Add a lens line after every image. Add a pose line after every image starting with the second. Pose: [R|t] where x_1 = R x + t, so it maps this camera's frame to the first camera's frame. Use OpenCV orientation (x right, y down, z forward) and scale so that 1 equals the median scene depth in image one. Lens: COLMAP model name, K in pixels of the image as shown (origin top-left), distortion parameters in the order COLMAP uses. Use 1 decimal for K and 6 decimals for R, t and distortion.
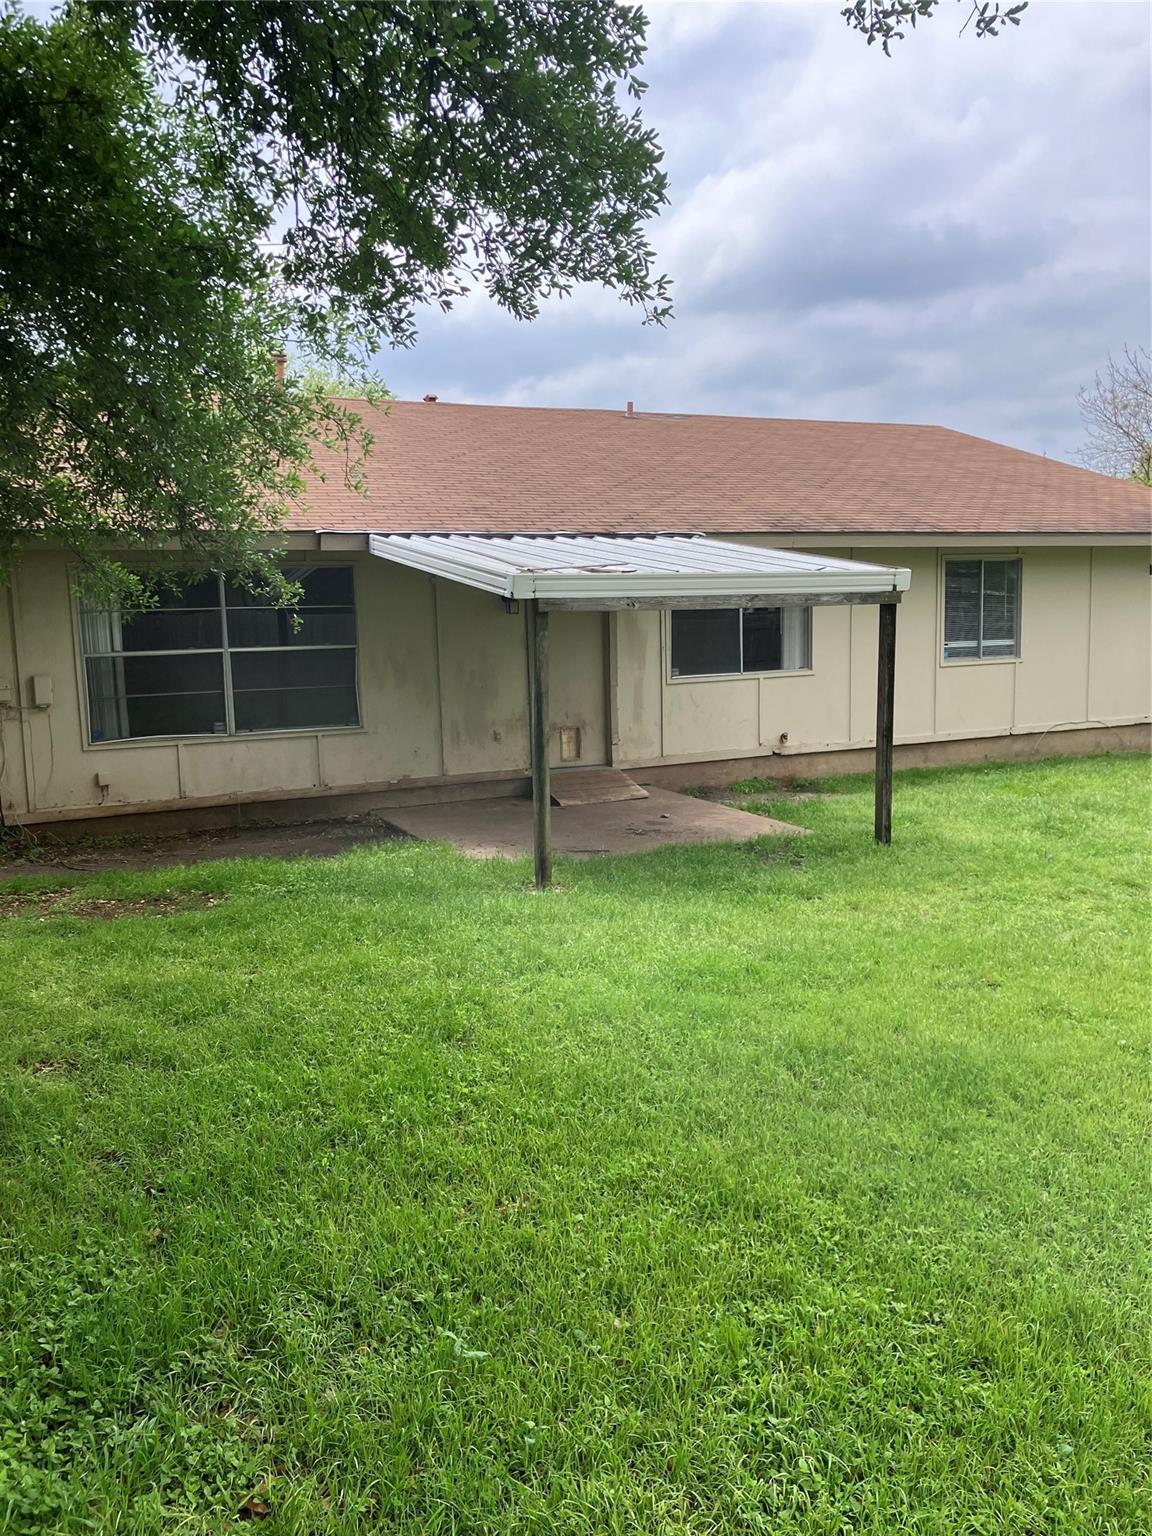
lens RADIAL K [[1278.1, 0, 592.2], [0, 1278.1, 760.2], [0, 0, 1]] dist [0.040663, -0.046066]
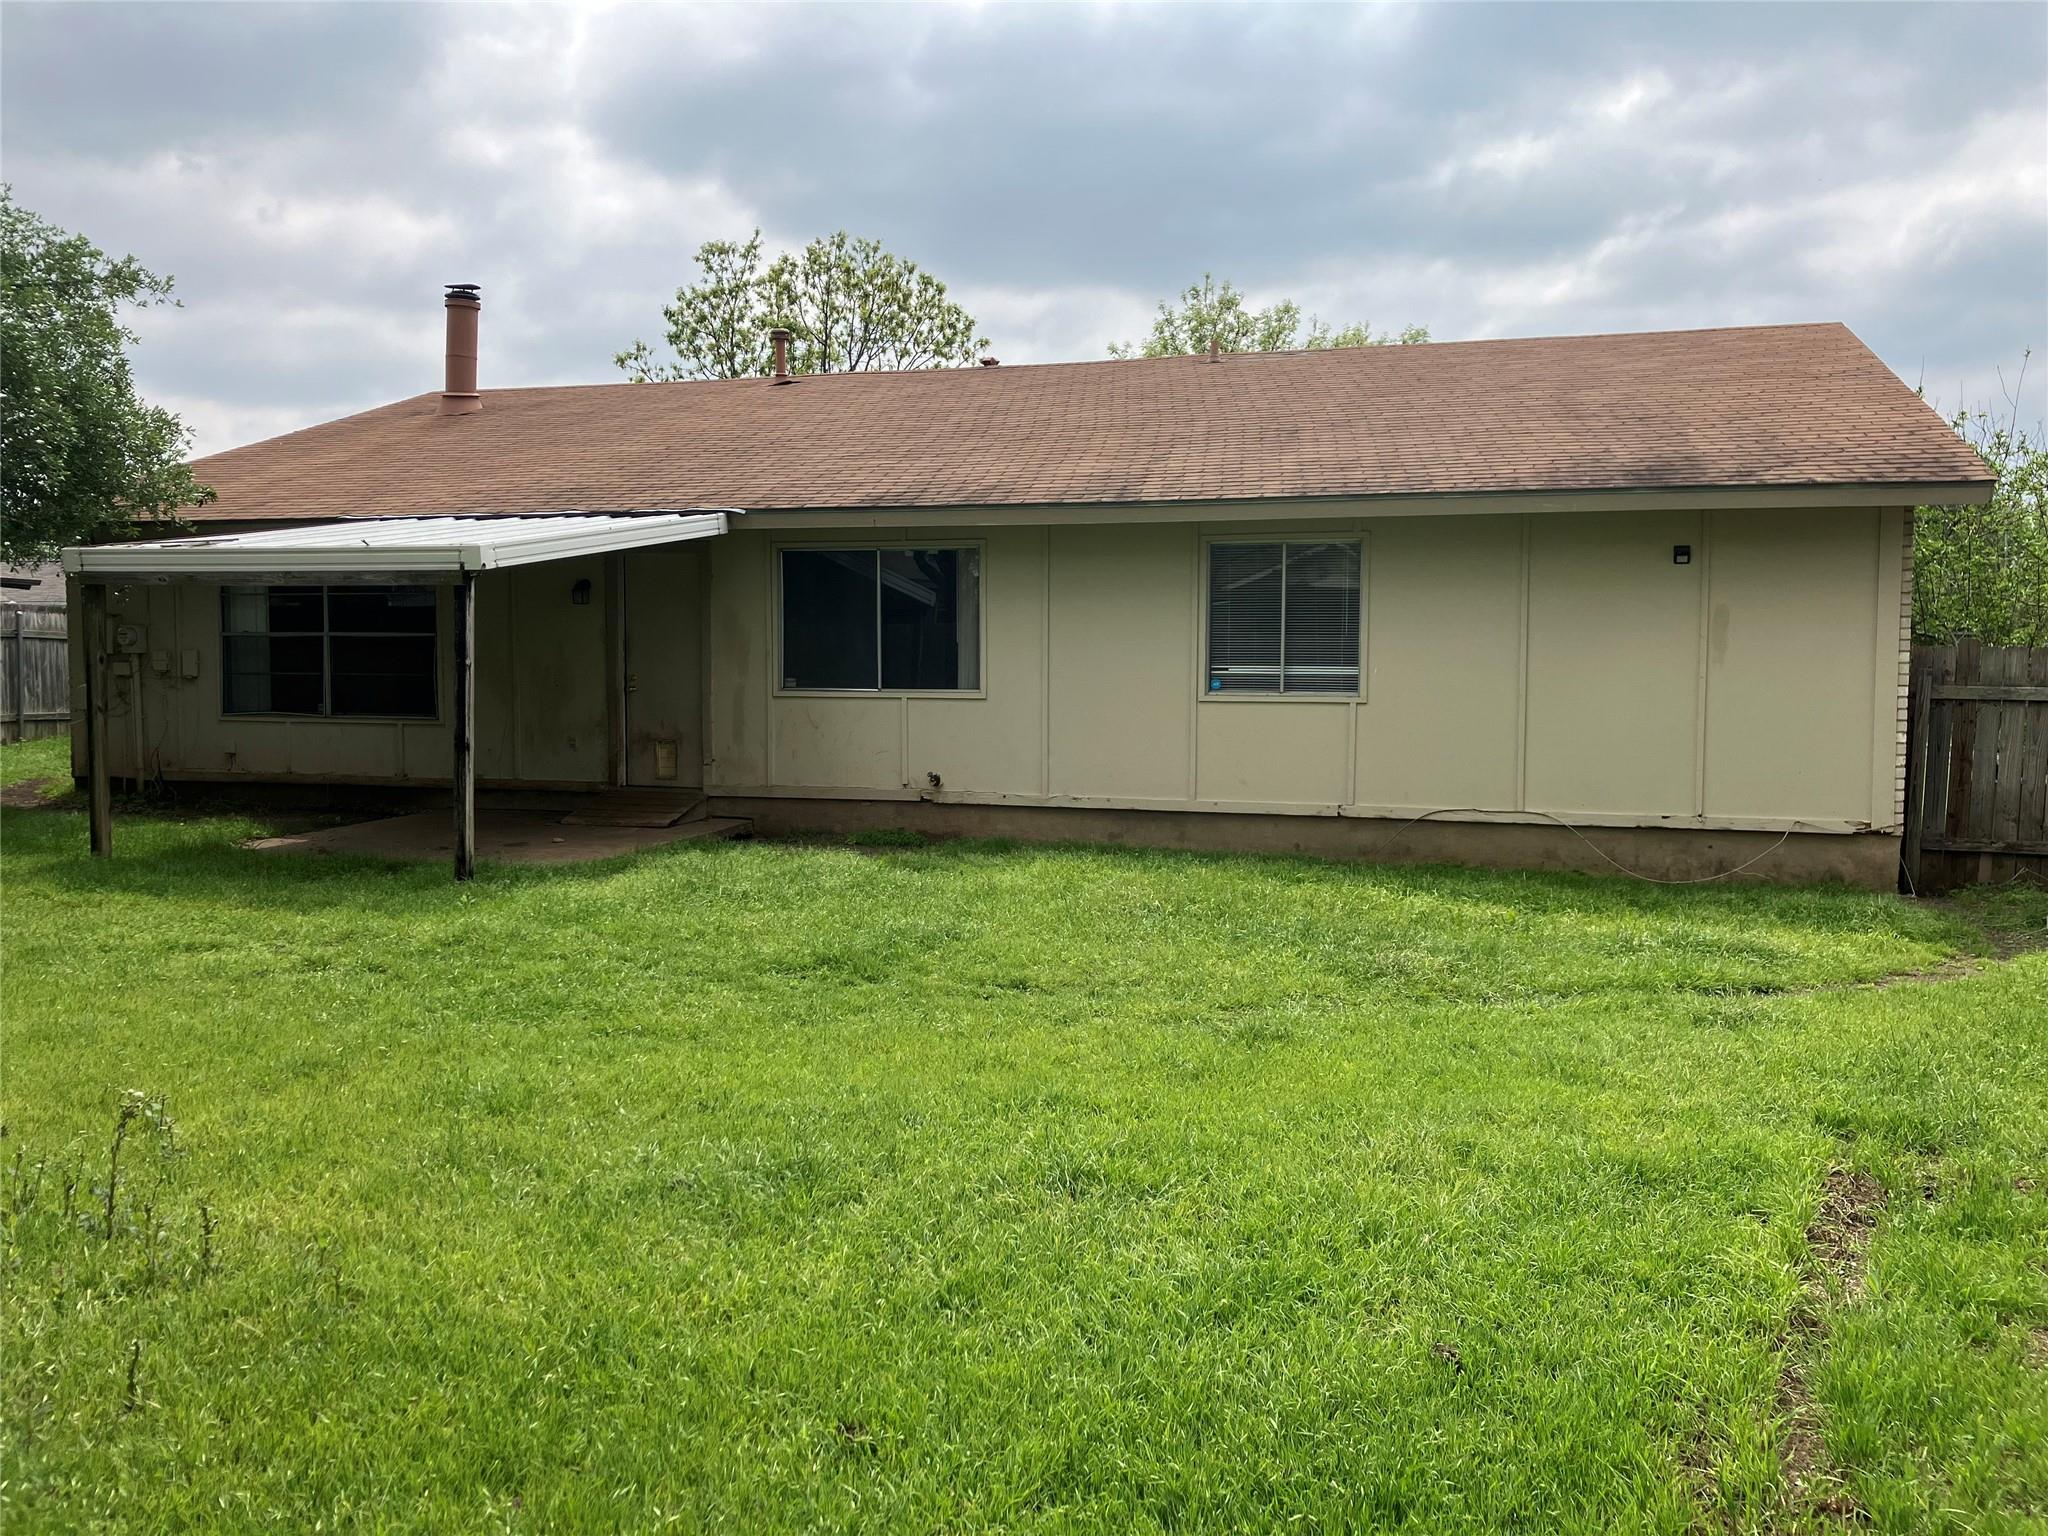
lens RADIAL K [[1704.1, 0, 1035.2], [0, 1704.1, 731.3], [0, 0, 1]] dist [0.040663, -0.046066]
pose [[0.738578, 0.061122, -0.671391, 0.877341], [-0.105375, 0.994108, -0.025419, -0.027127], [0.665882, 0.089522, 0.740667, 0.301883]]
